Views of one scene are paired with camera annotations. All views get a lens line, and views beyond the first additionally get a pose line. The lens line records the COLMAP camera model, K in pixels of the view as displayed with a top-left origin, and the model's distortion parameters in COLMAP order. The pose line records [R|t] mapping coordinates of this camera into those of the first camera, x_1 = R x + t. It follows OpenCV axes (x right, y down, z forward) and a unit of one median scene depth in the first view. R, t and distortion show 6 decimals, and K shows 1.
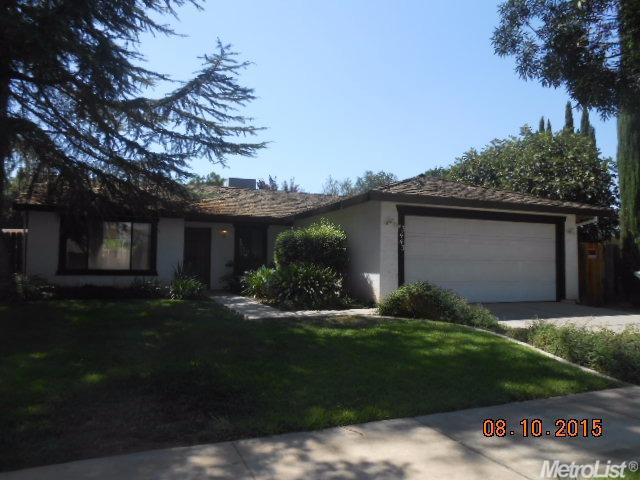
lens RADIAL K [[501.0, 0, 320.8], [0, 501.0, 230.7], [0, 0, 1]] dist [-0.016282, 0.005533]
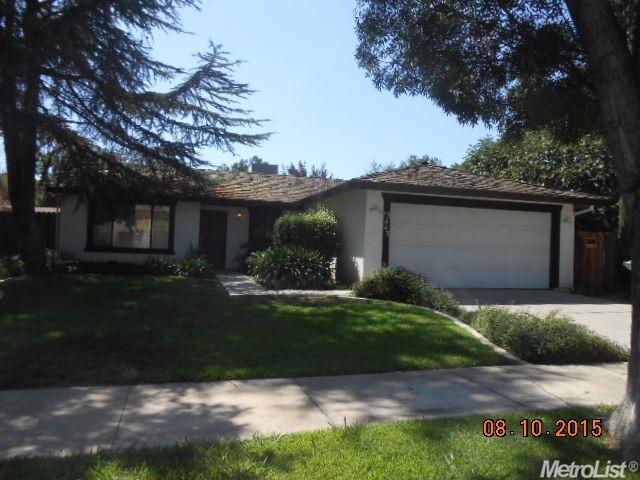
lens RADIAL K [[501.0, 0, 320.8], [0, 501.0, 230.7], [0, 0, 1]] dist [-0.016282, 0.005533]
pose [[0.993803, 0.019098, -0.109502, 0.145070], [-0.015353, 0.999272, 0.034936, -0.006659], [0.110089, -0.033039, 0.993372, -0.062383]]
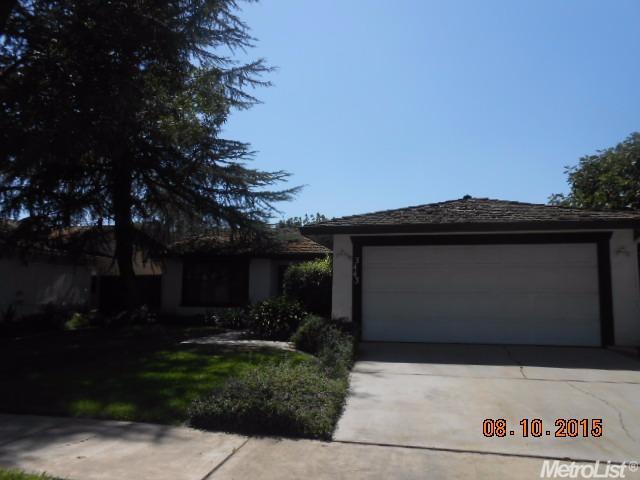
lens RADIAL K [[501.4, 0, 320.0], [0, 501.4, 240.0], [0, 0, 1]] dist [-0.003763, 0.003643]
pose [[0.802970, -0.069262, -0.591982, 0.706180], [0.040591, 0.997274, -0.061623, 0.013880], [0.594636, 0.025453, 0.803592, 0.188154]]
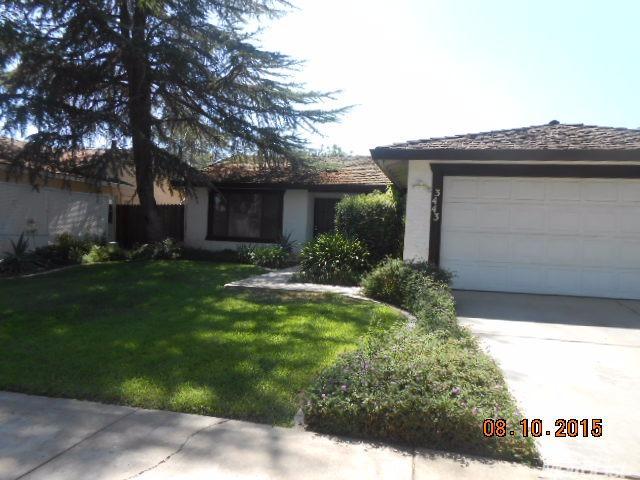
lens RADIAL K [[501.0, 0, 320.8], [0, 501.0, 230.7], [0, 0, 1]] dist [-0.016282, 0.005533]
pose [[0.802820, 0.017026, -0.595978, 0.509333], [0.015546, 0.998655, 0.049472, 0.014322], [0.596019, -0.048982, 0.801475, 0.256423]]
